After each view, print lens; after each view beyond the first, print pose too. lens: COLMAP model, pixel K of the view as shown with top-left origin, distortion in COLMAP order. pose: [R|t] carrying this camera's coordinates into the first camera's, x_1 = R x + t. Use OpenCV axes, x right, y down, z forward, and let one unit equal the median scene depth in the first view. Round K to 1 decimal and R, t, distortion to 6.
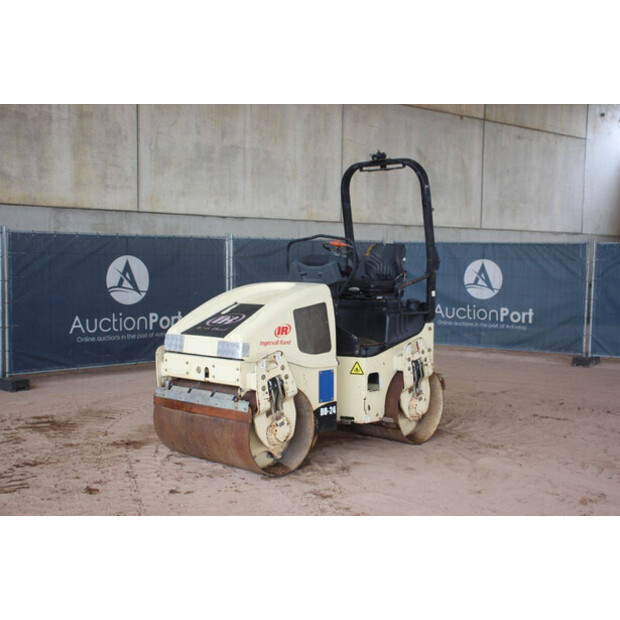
lens RADIAL K [[877.4, 0, 324.9], [0, 877.4, 317.3], [0, 0, 1]] dist [0.079781, 0.000000]
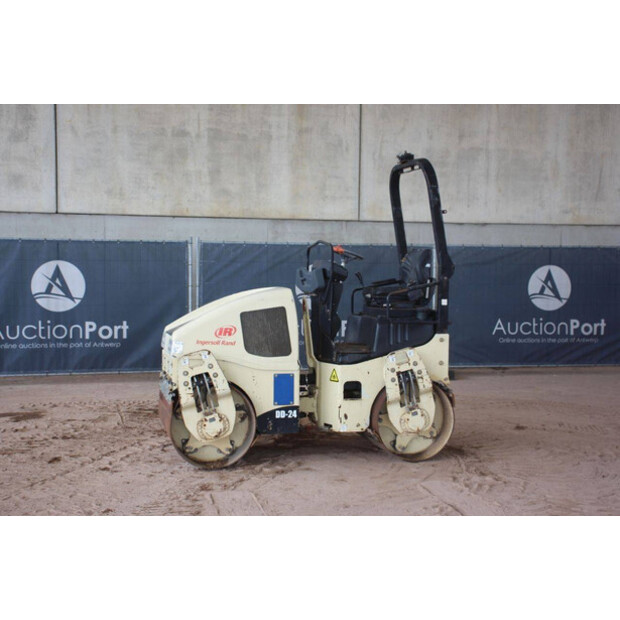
lens RADIAL K [[956.9, 0, 314.8], [0, 956.9, 314.6], [0, 0, 1]] dist [0.124014, 0.000000]
pose [[0.845934, 0.027953, -0.532554, 0.410600], [-0.039660, 0.999157, -0.010553, 0.001641], [0.531811, 0.030049, 0.846330, 0.054065]]
